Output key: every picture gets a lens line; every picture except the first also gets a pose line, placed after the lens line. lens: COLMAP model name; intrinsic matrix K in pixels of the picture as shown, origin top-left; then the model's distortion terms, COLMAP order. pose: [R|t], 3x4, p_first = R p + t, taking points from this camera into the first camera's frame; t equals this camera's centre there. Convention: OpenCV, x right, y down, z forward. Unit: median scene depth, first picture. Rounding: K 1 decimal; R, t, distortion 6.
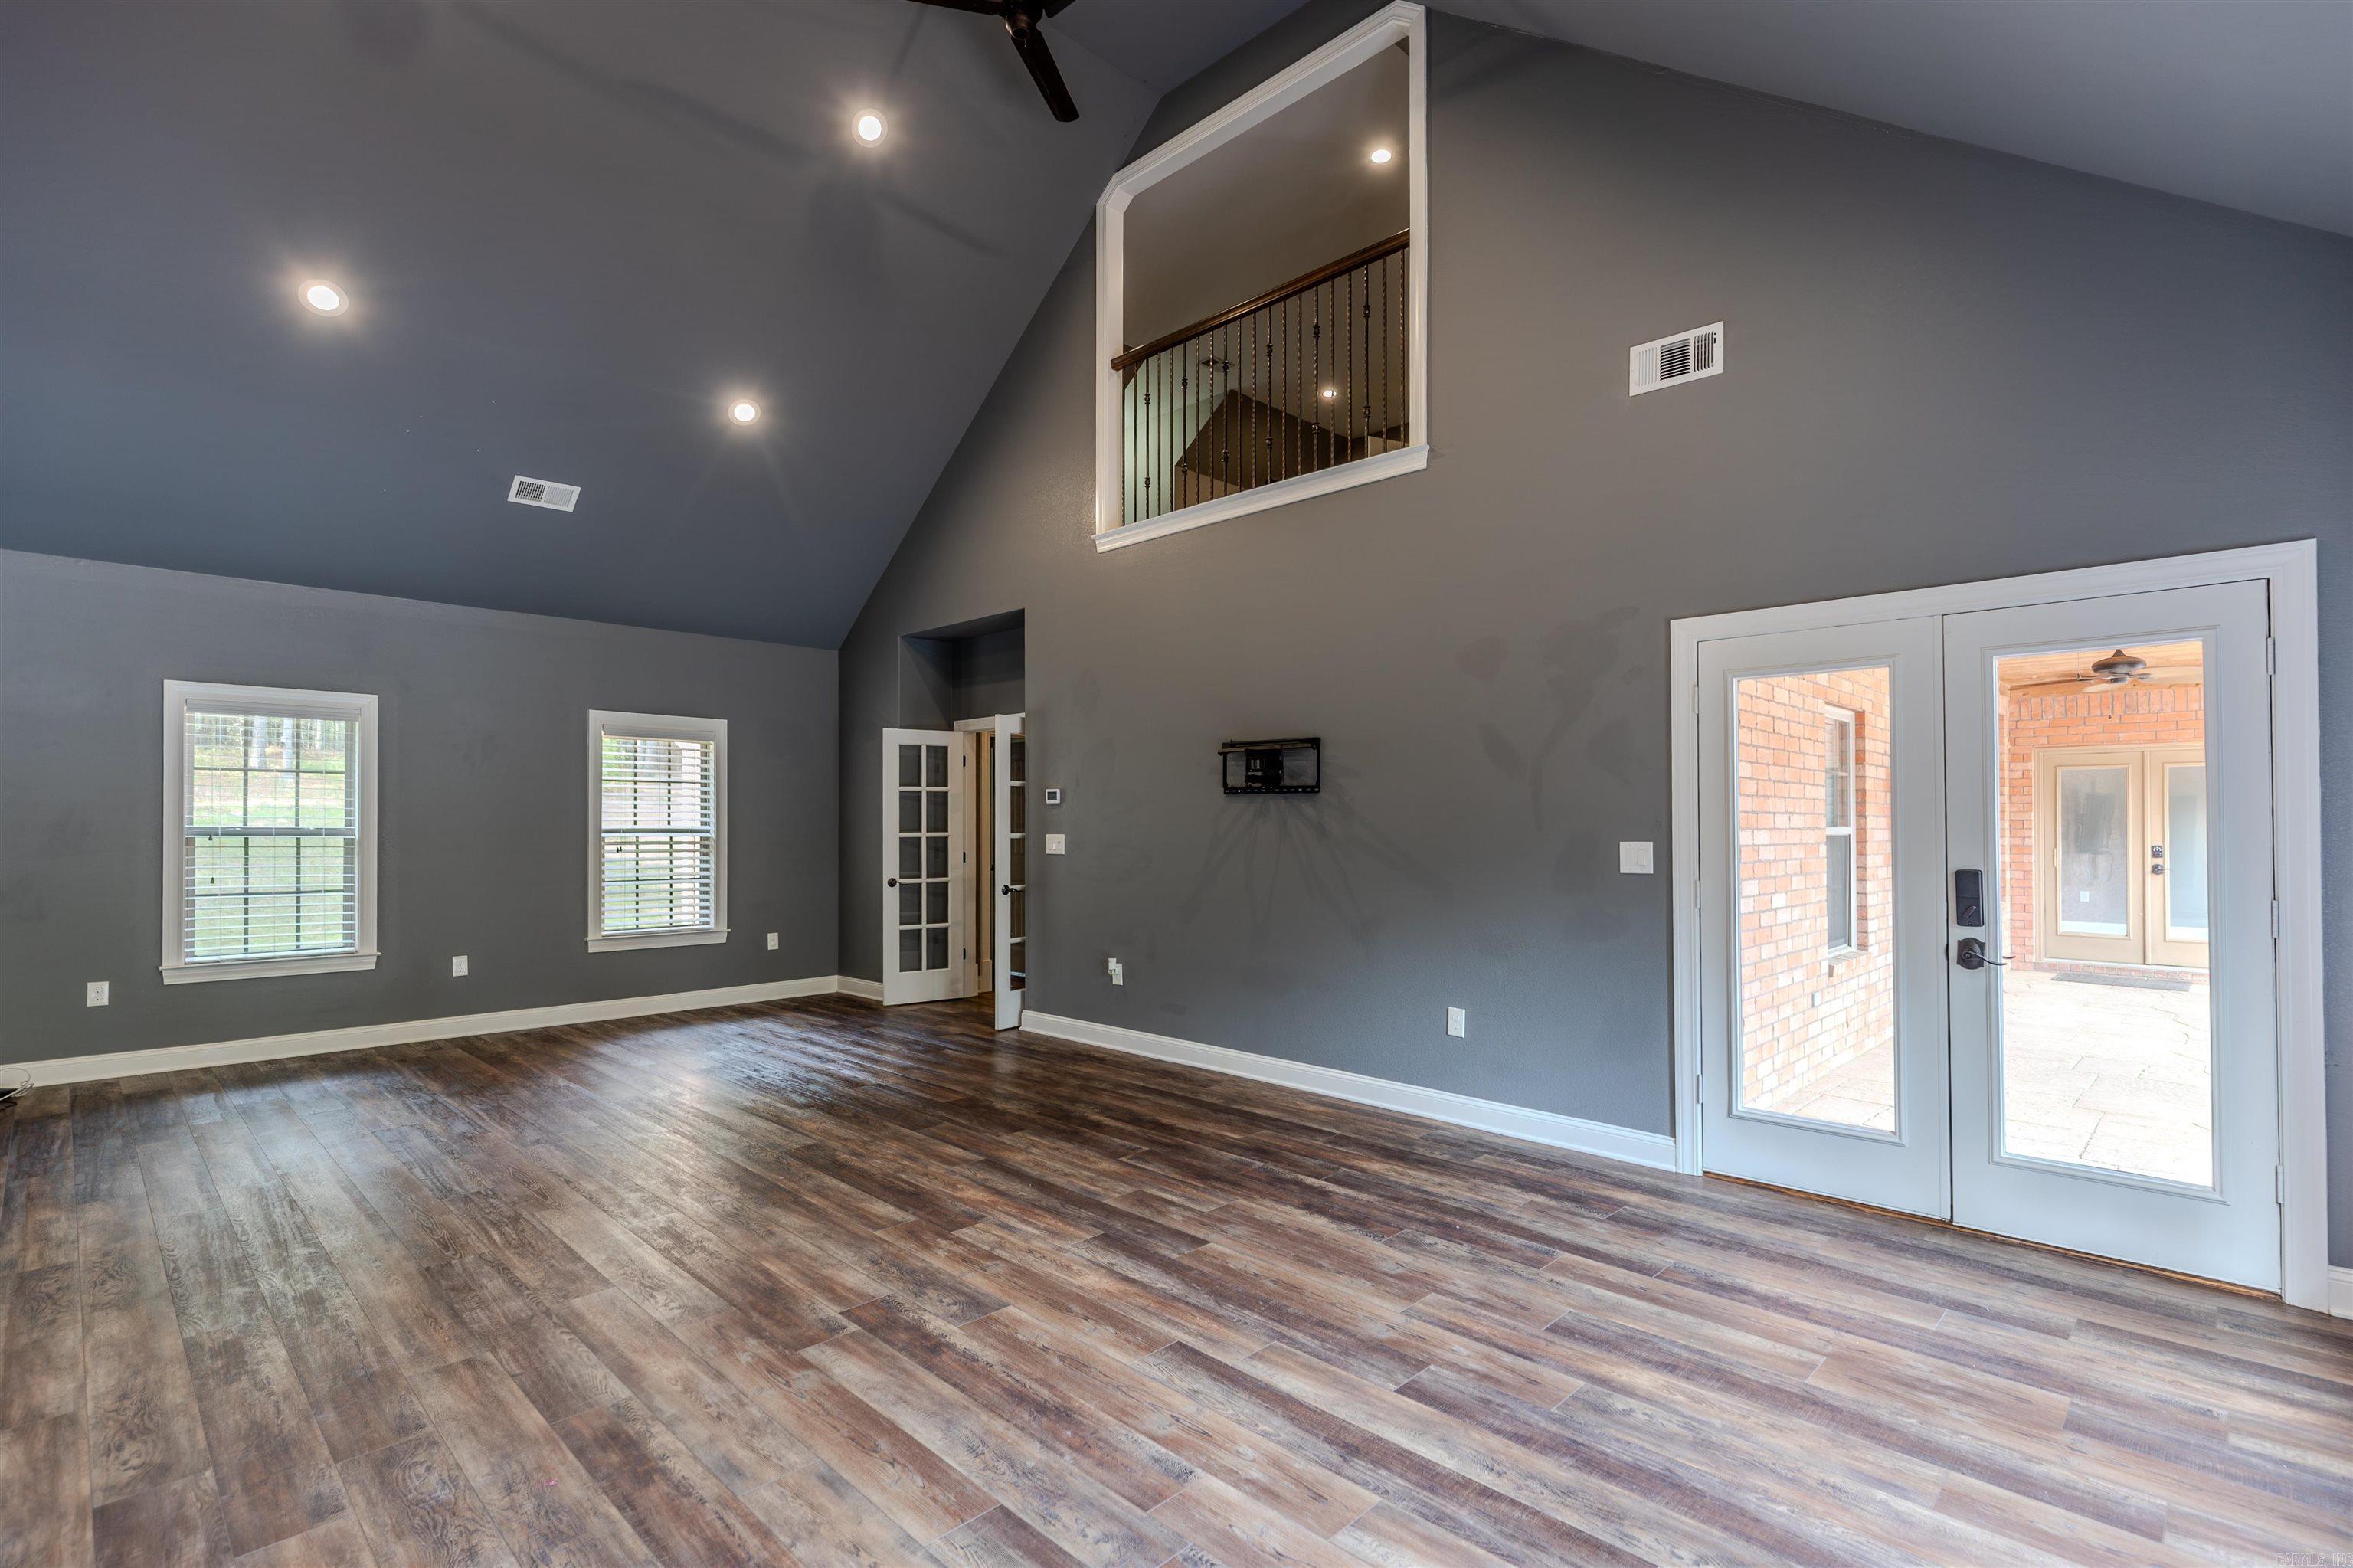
lens RADIAL K [[1113.0, 0, 1179.4], [0, 1113.0, 796.0], [0, 0, 1]] dist [0.009864, -0.000180]
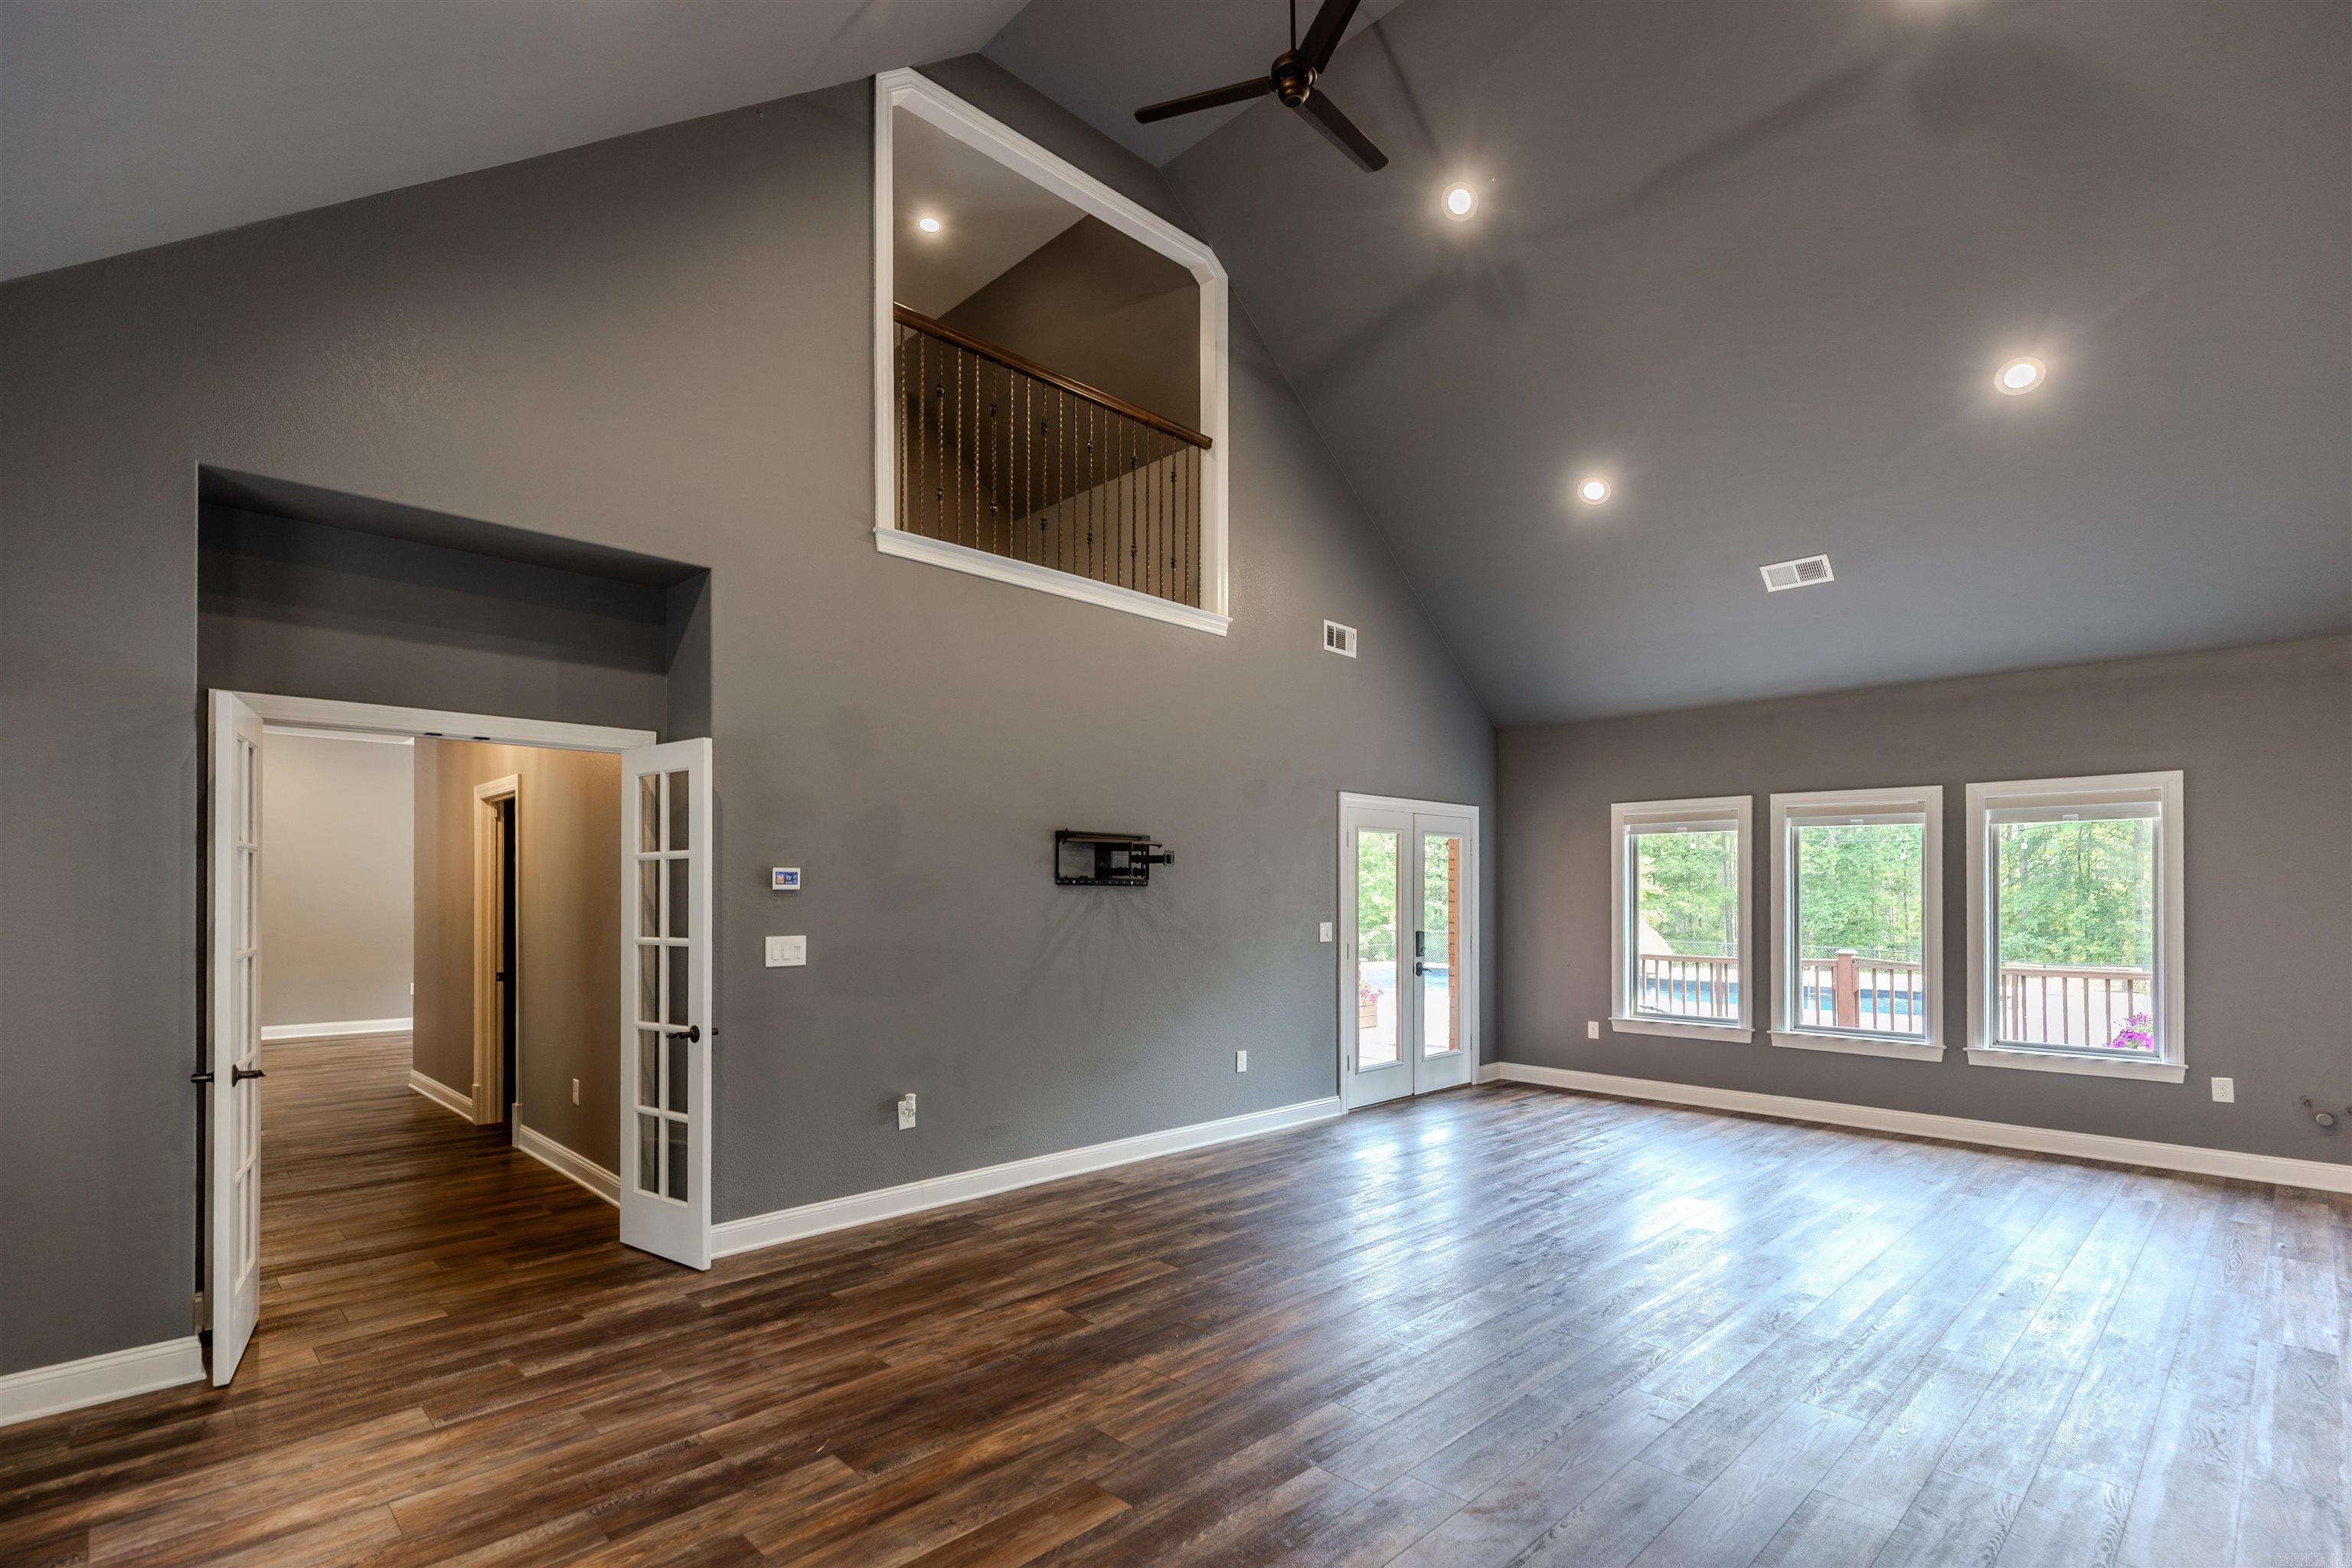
lens RADIAL K [[1103.3, 0, 1184.3], [0, 1103.3, 893.6], [0, 0, 1]] dist [-0.000463, -0.000221]
pose [[0.005527, 0.012058, 0.999912, -0.983710], [-0.014794, 0.999819, -0.011976, 0.017255], [-0.999875, -0.014727, 0.005704, 0.975781]]
